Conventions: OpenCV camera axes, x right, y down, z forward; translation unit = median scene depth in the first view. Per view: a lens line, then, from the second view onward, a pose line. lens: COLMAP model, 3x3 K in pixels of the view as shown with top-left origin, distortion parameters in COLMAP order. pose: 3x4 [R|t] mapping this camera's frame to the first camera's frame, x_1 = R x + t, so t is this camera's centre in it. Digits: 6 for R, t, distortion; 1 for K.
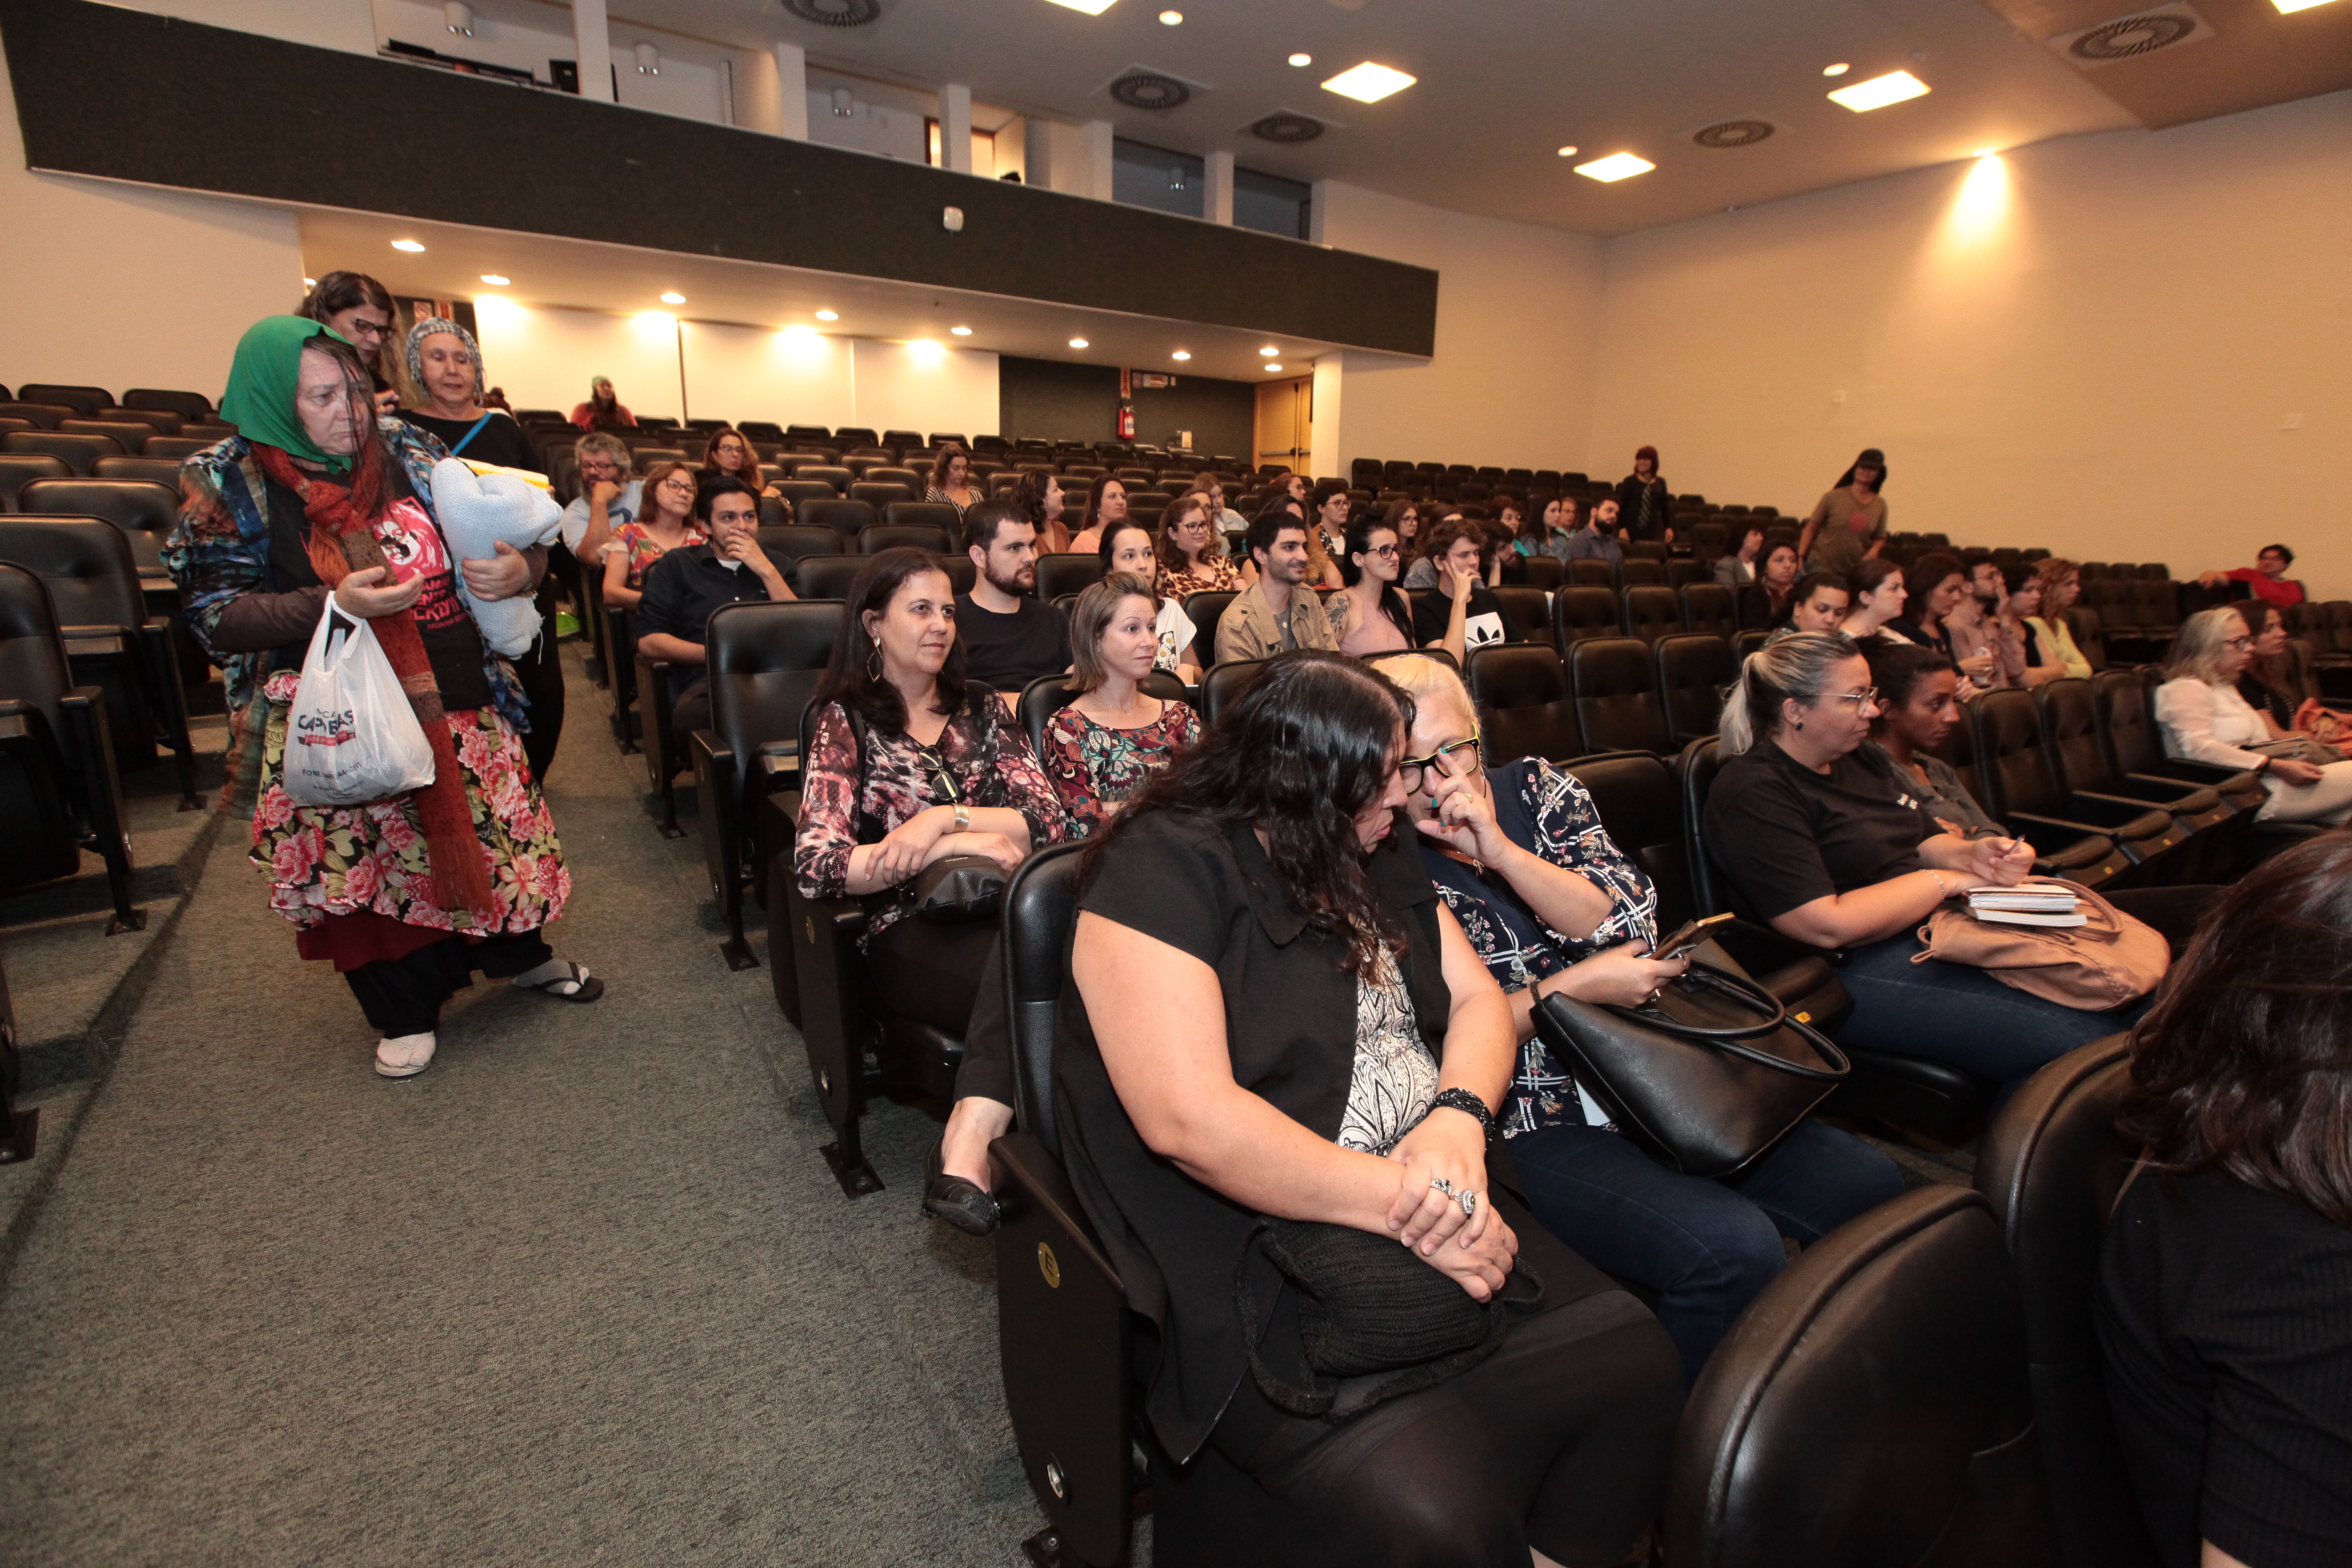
lens RADIAL K [[1083.5, 0, 1176.0], [0, 1083.5, 784.0], [0, 0, 1]] dist [-0.031355, 0.014522]
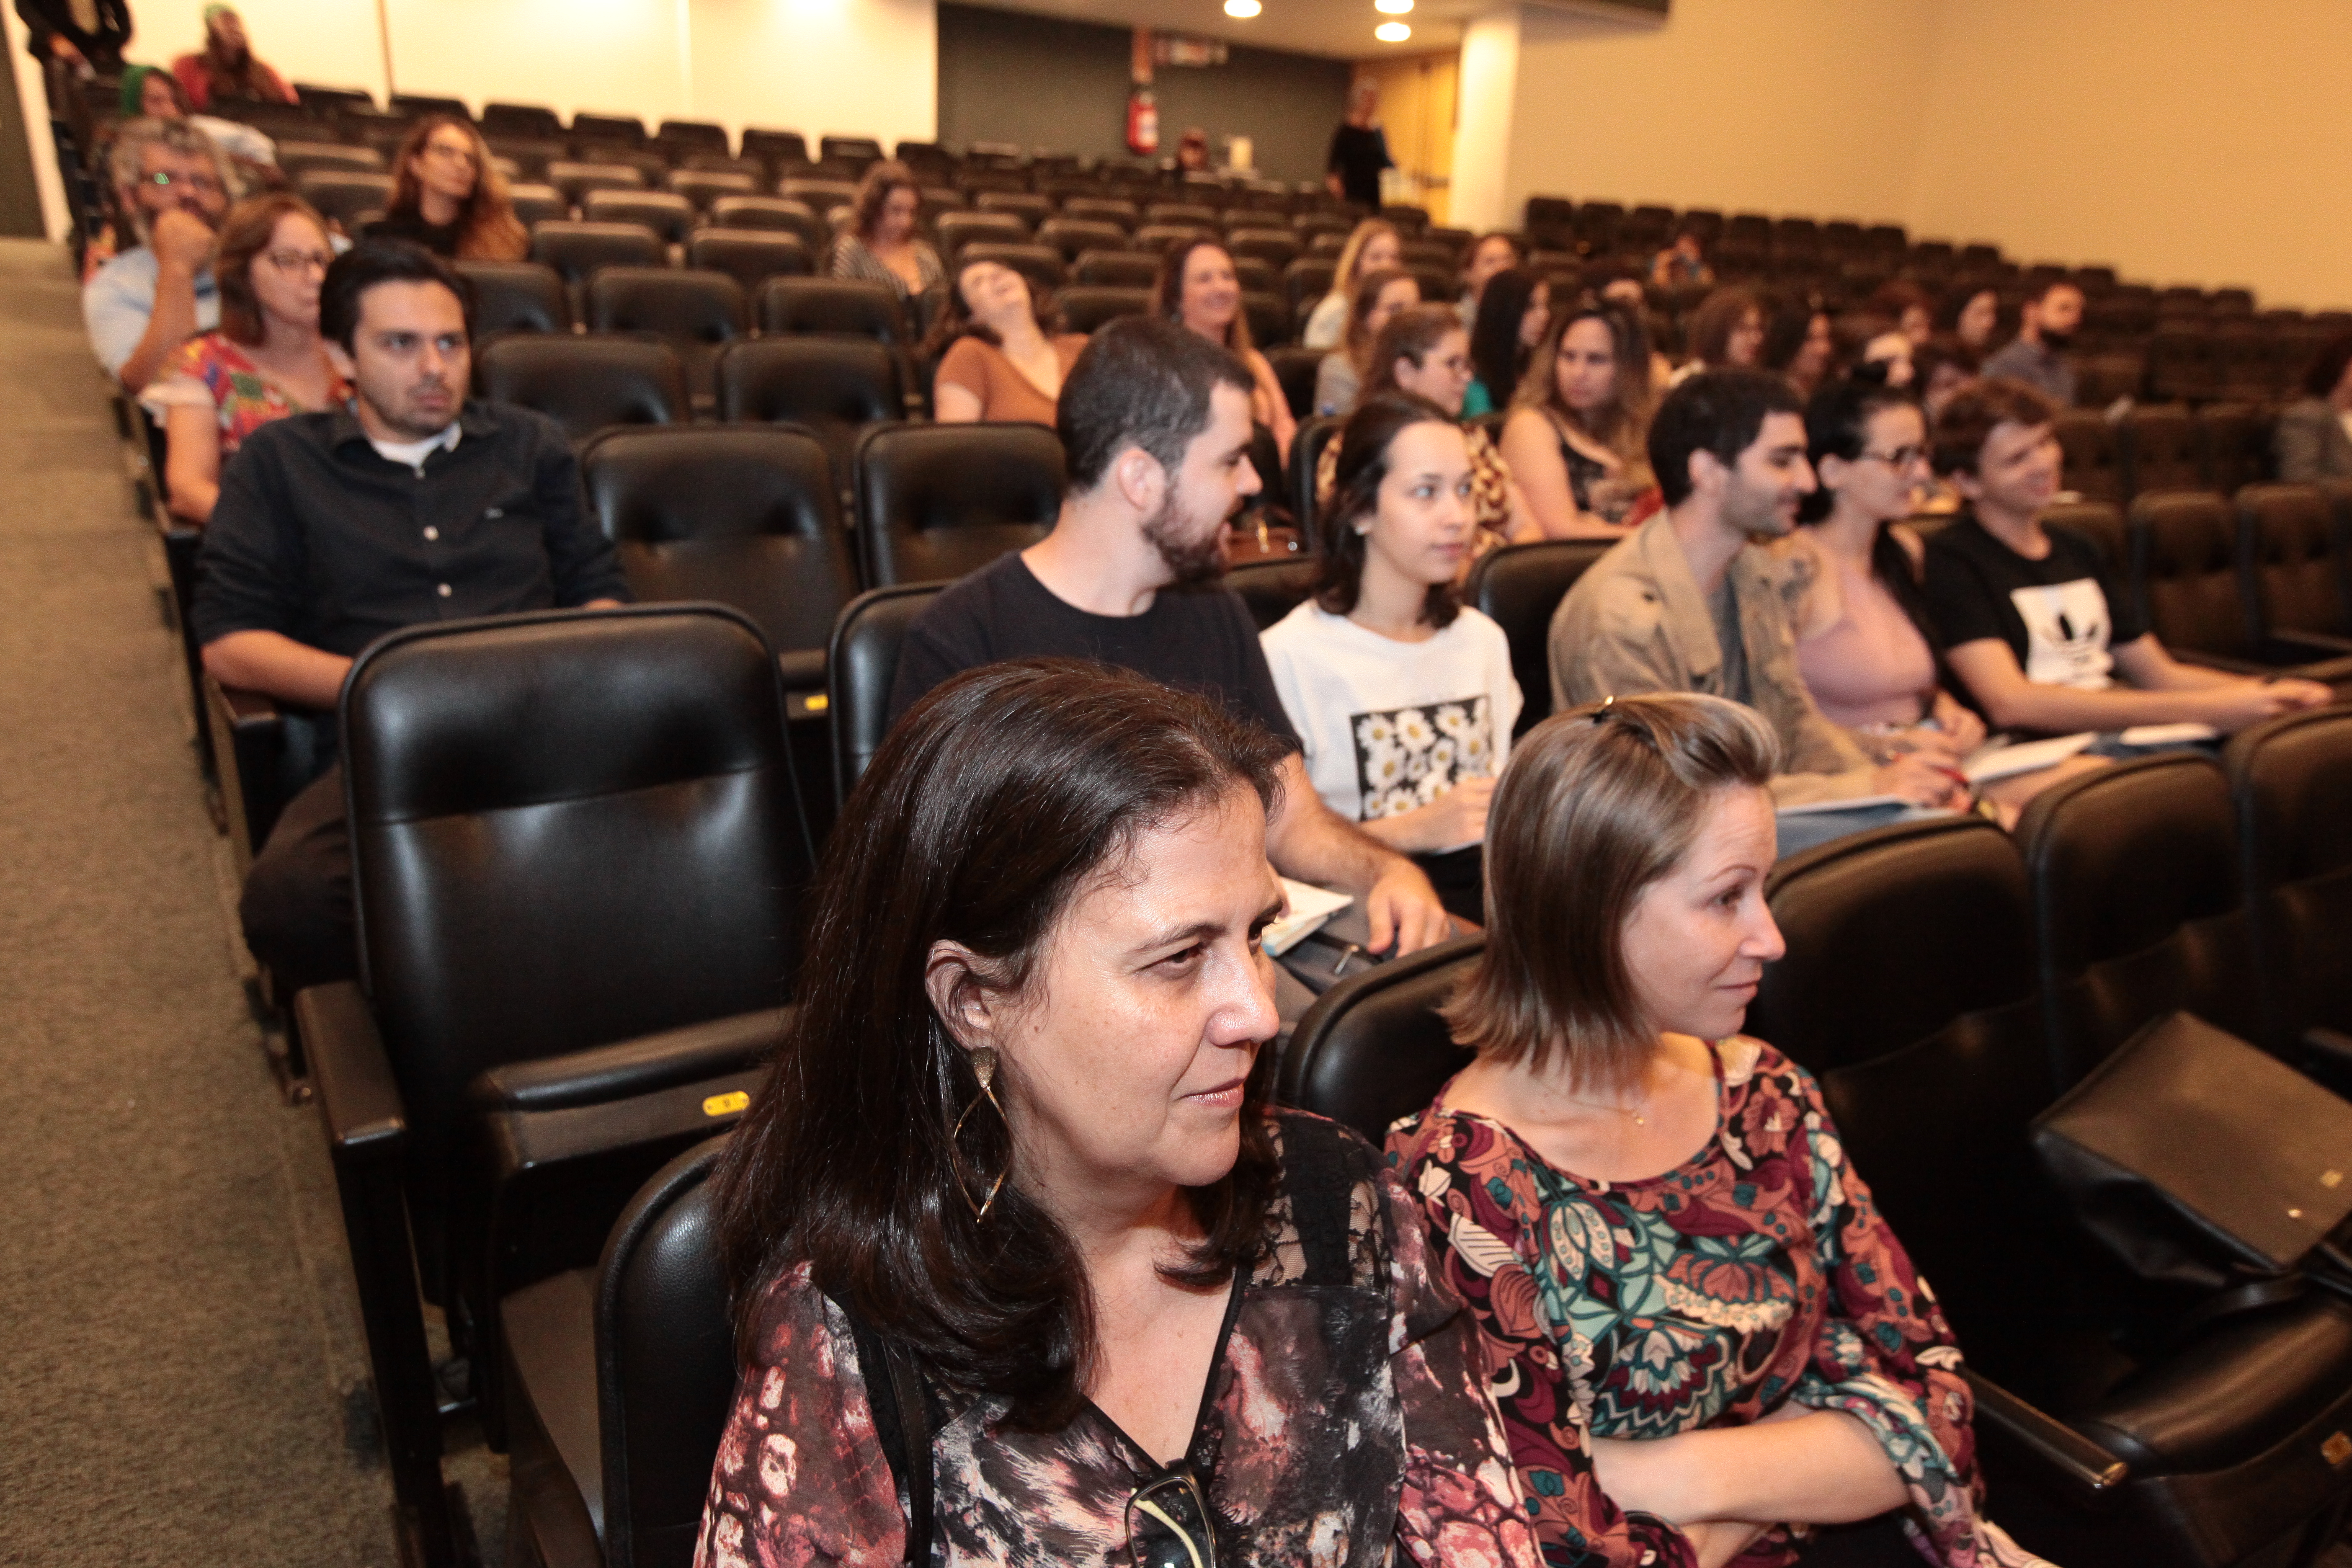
lens RADIAL K [[1571.6, 0, 1178.2], [0, 1571.6, 858.2], [0, 0, 1]] dist [-0.004095, 0.028220]
pose [[0.999783, 0.018663, 0.009307, -0.044255], [-0.019594, 0.993417, 0.112863, -0.045113], [-0.007140, -0.113021, 0.993567, 0.136401]]
